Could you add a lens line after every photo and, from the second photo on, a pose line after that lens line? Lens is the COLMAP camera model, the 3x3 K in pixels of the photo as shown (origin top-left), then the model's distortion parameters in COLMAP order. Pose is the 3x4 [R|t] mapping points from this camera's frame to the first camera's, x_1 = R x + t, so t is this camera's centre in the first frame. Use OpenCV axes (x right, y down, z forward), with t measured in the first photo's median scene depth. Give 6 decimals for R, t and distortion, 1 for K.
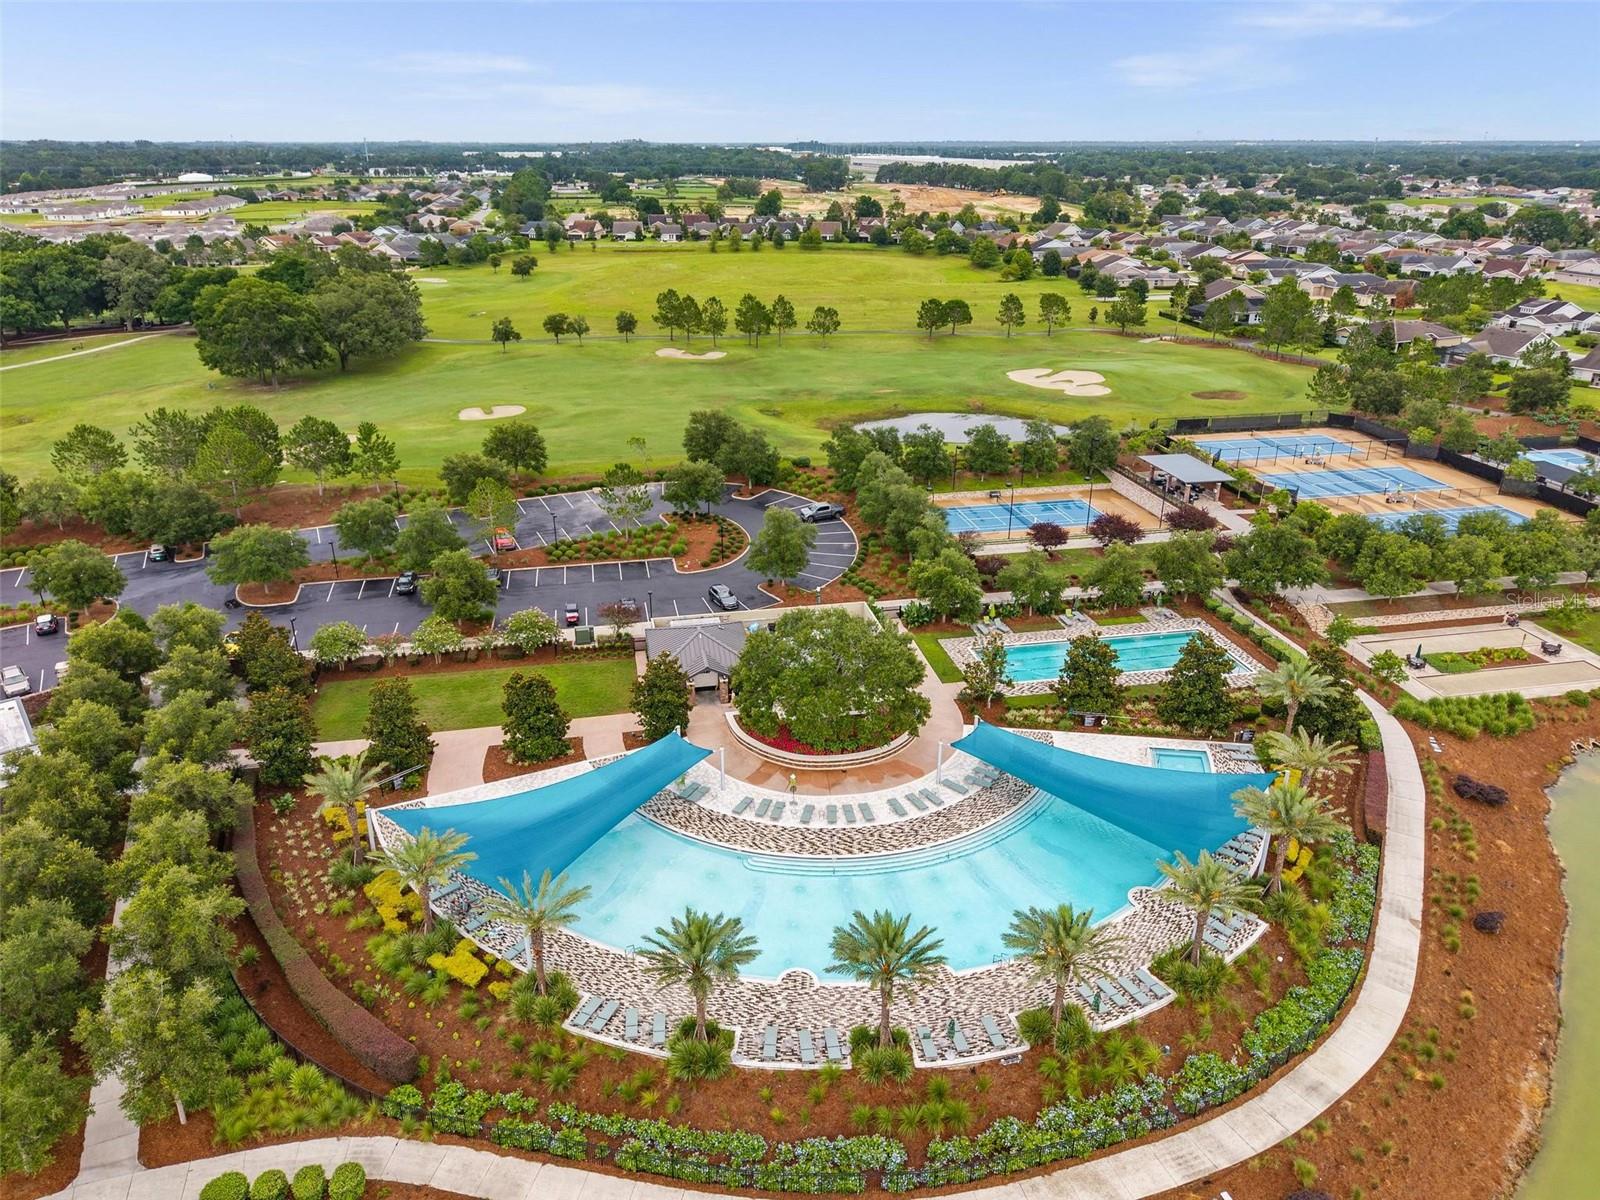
lens RADIAL K [[1064.3, 0, 794.8], [0, 1064.3, 595.0], [0, 0, 1]] dist [0.033444, -0.032674]
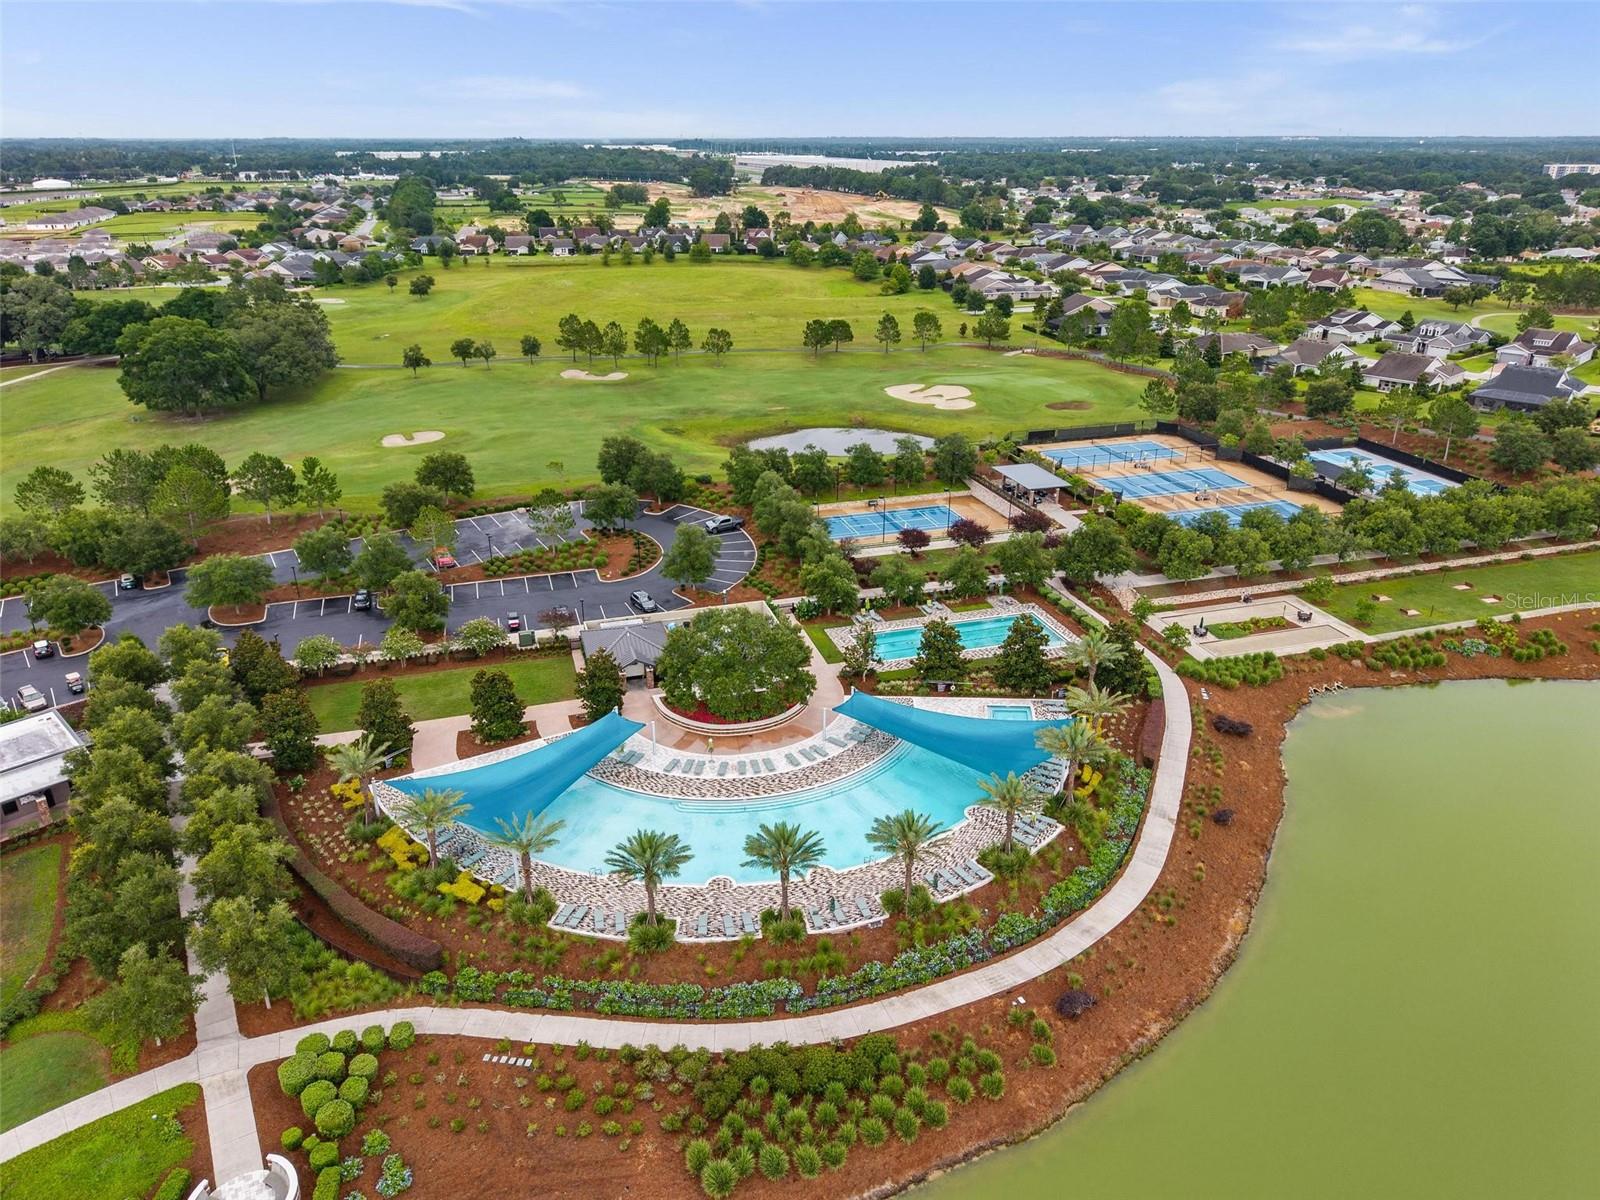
lens RADIAL K [[1064.3, 0, 791.8], [0, 1064.3, 611.1], [0, 0, 1]] dist [0.033444, -0.032674]
pose [[0.995365, -0.040174, 0.087372, -0.004932], [0.038721, 0.999083, 0.018256, -0.001934], [-0.088025, -0.014788, 0.996008, -0.143822]]
